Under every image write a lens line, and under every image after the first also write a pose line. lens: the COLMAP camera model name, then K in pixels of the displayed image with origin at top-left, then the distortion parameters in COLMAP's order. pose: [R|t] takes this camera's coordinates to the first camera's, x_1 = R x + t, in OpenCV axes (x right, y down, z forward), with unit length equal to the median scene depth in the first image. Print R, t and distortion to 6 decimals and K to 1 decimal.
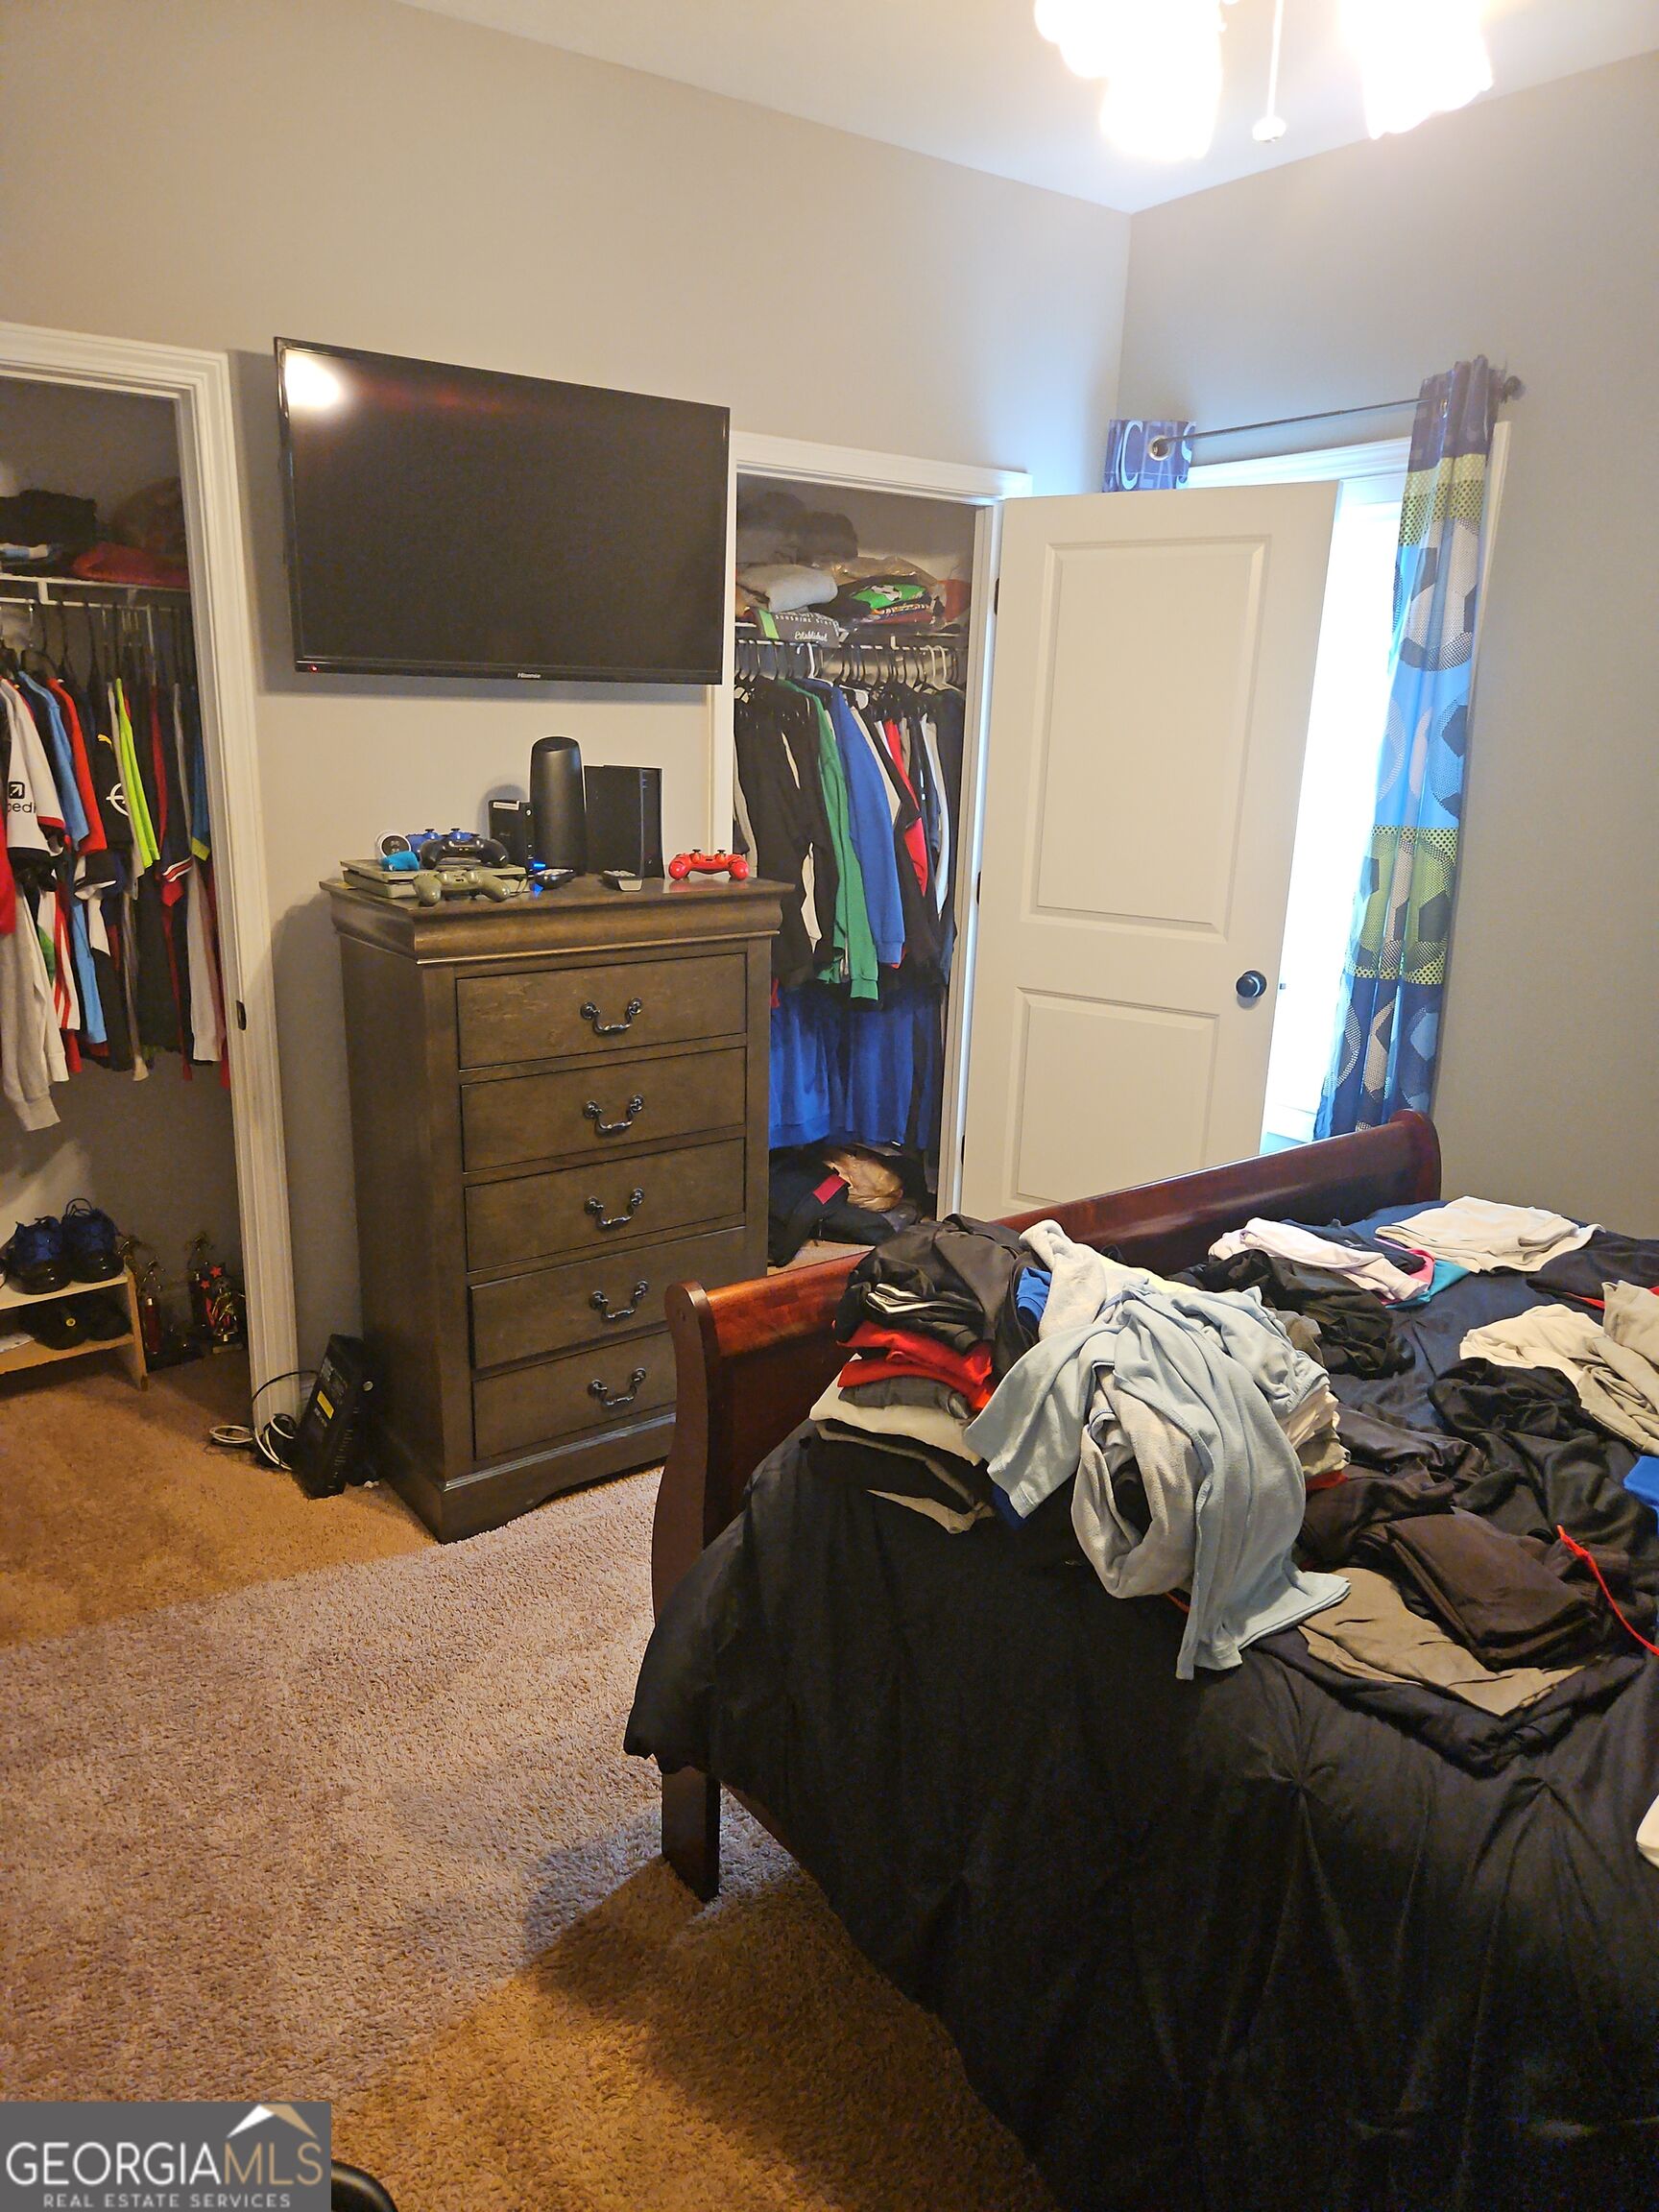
lens RADIAL K [[1502.4, 0, 792.2], [0, 1502.4, 1093.2], [0, 0, 1]] dist [0.051323, -0.033746]
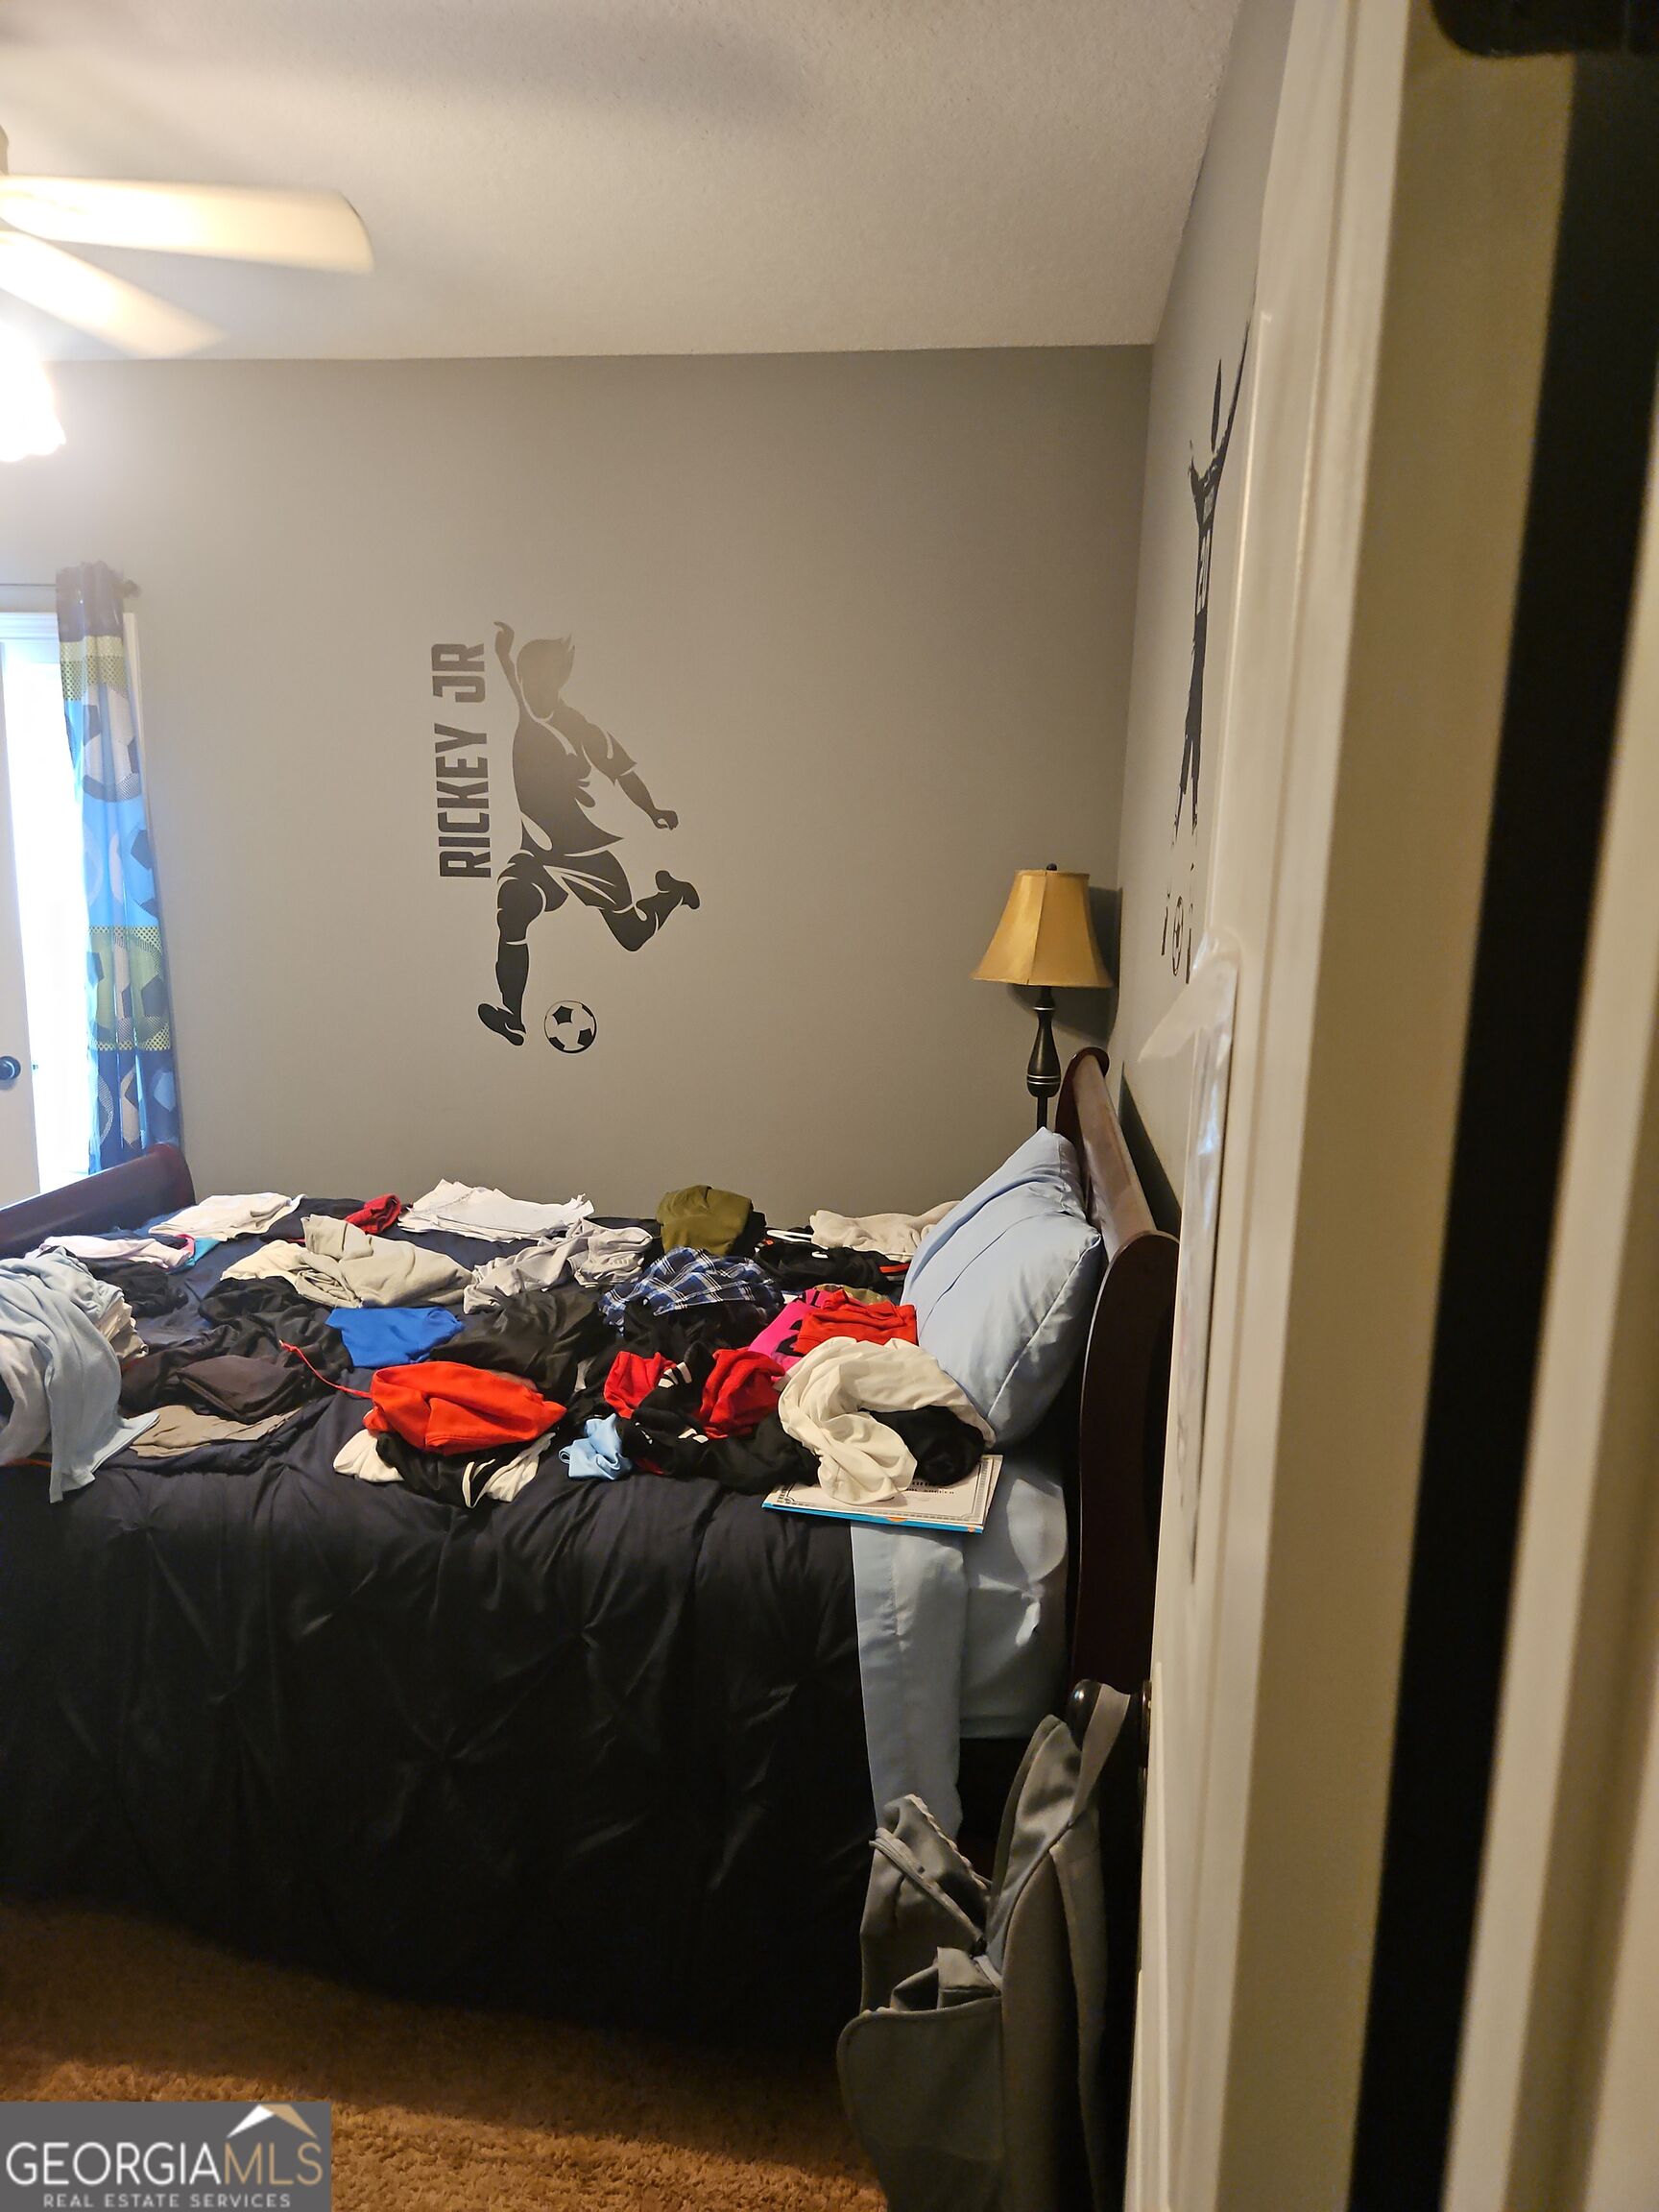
lens RADIAL K [[1502.4, 0, 815.0], [0, 1502.4, 1109.4], [0, 0, 1]] dist [0.051323, -0.033746]
pose [[0.694760, -0.141145, 0.705257, -0.210368], [0.177353, 0.983897, 0.022196, 0.101112], [-0.697033, 0.109658, 0.708605, -0.582683]]
